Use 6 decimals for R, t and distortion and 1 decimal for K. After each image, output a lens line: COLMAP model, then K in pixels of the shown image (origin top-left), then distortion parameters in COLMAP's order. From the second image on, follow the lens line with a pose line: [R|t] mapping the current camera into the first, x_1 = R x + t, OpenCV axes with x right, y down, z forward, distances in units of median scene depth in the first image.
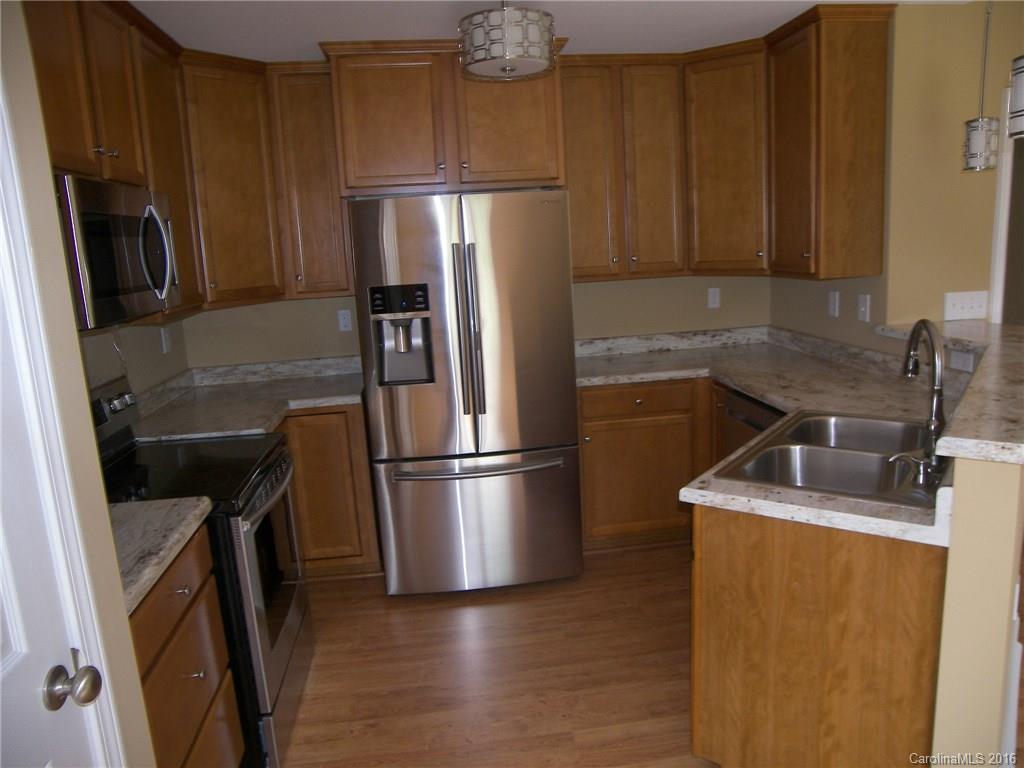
lens RADIAL K [[730.1, 0, 510.9], [0, 730.1, 379.7], [0, 0, 1]] dist [-0.119044, 0.072688]
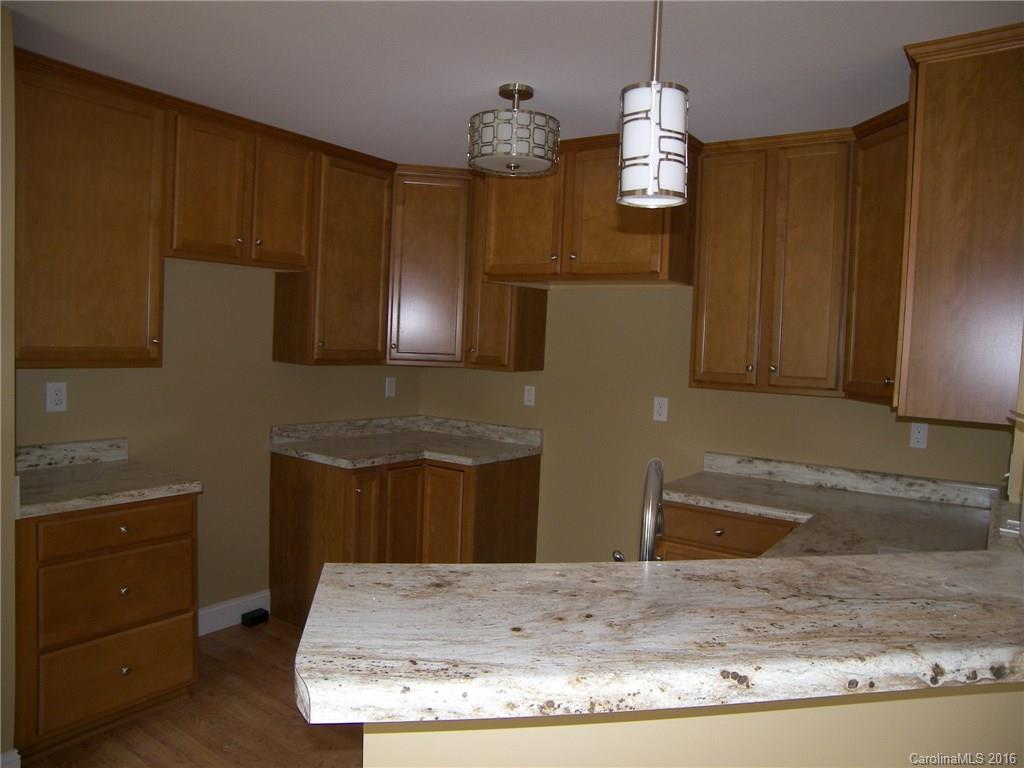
lens RADIAL K [[730.1, 0, 539.6], [0, 730.1, 380.1], [0, 0, 1]] dist [-0.119044, 0.072688]
pose [[0.749322, 0.125231, -0.650256, 0.482003], [-0.208401, 0.976657, -0.052060, -0.049910], [0.628558, 0.174524, 0.757929, 0.184758]]
